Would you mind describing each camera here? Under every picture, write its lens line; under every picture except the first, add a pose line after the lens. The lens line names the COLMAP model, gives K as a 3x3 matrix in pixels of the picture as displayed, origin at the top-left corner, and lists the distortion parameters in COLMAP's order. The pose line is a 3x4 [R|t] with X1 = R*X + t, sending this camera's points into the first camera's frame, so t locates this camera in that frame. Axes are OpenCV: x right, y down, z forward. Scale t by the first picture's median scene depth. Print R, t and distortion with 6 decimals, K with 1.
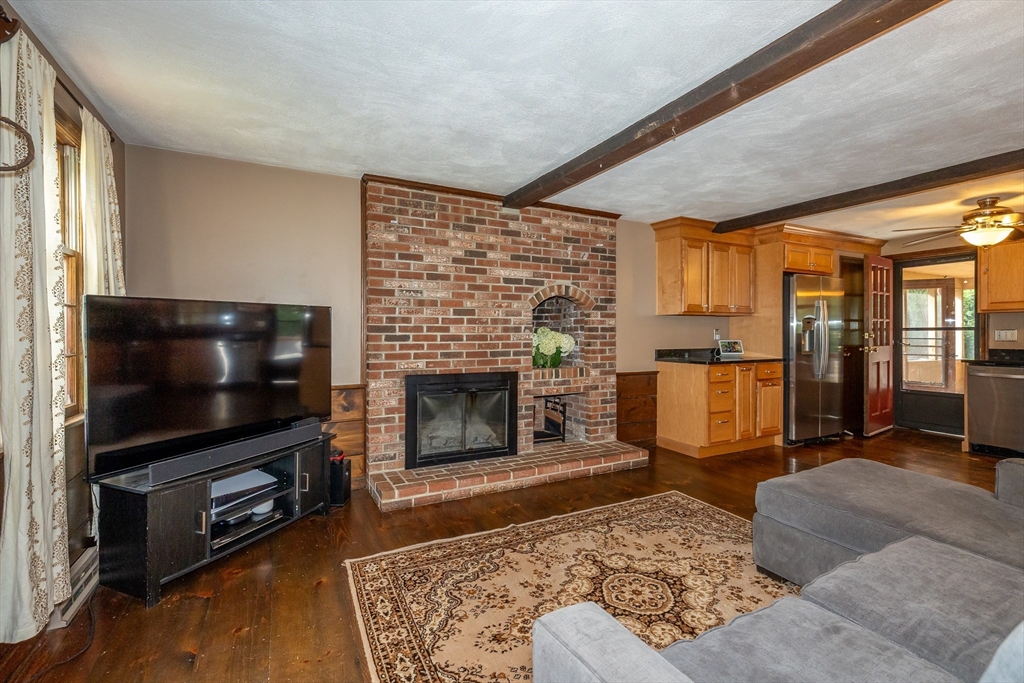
lens RADIAL K [[460.1, 0, 518.6], [0, 460.1, 337.2], [0, 0, 1]] dist [-0.003985, 0.004778]
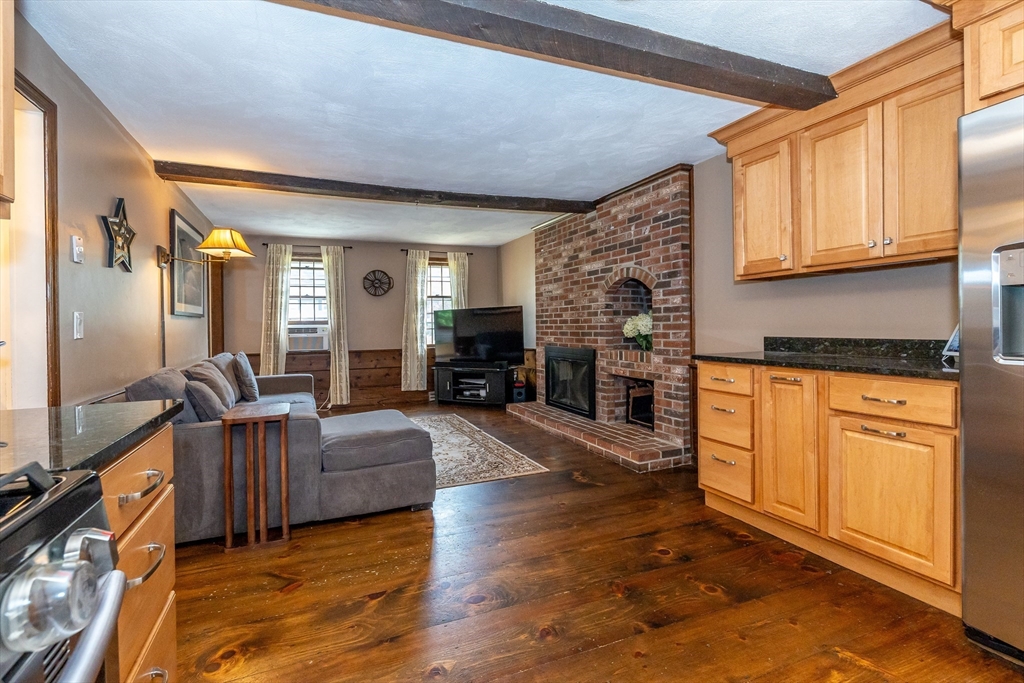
lens RADIAL K [[460.1, 0, 474.9], [0, 460.1, 328.0], [0, 0, 1]] dist [-0.003985, 0.004778]
pose [[-0.136094, 0.006110, -0.990677, 1.269171], [0.005890, 0.999968, 0.005358, 0.012100], [0.990678, -0.005106, -0.136126, 0.909142]]
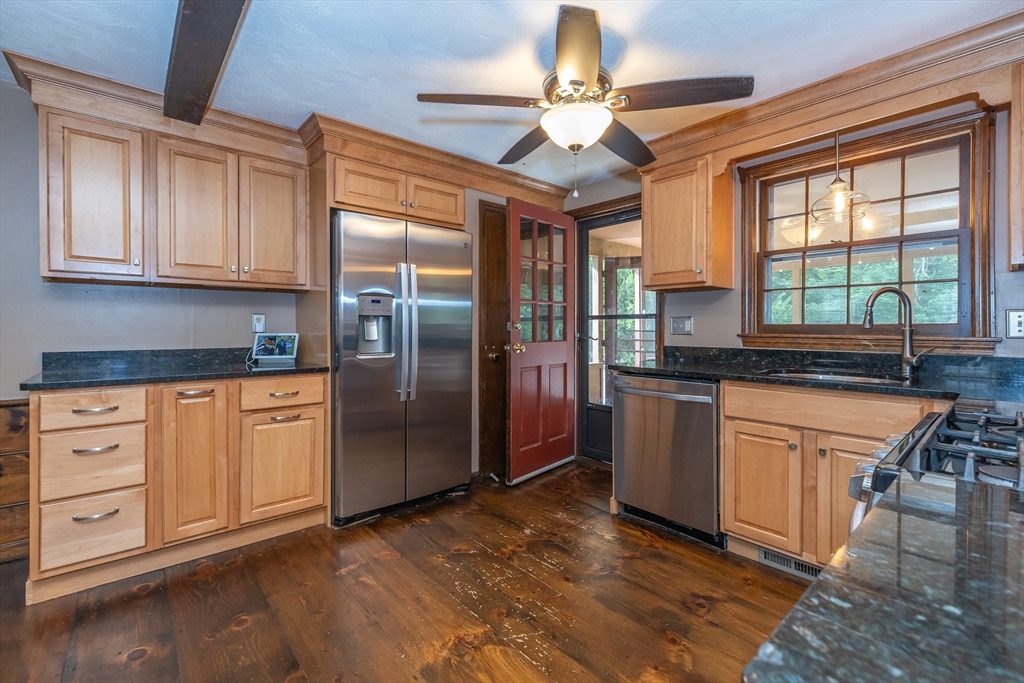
lens RADIAL K [[460.1, 0, 517.4], [0, 460.1, 329.9], [0, 0, 1]] dist [-0.003985, 0.004778]
pose [[0.967819, 0.001421, 0.251644, 0.860703], [-0.001641, 0.999998, 0.000662, 0.002482], [-0.251643, -0.001053, 0.967820, 0.544346]]
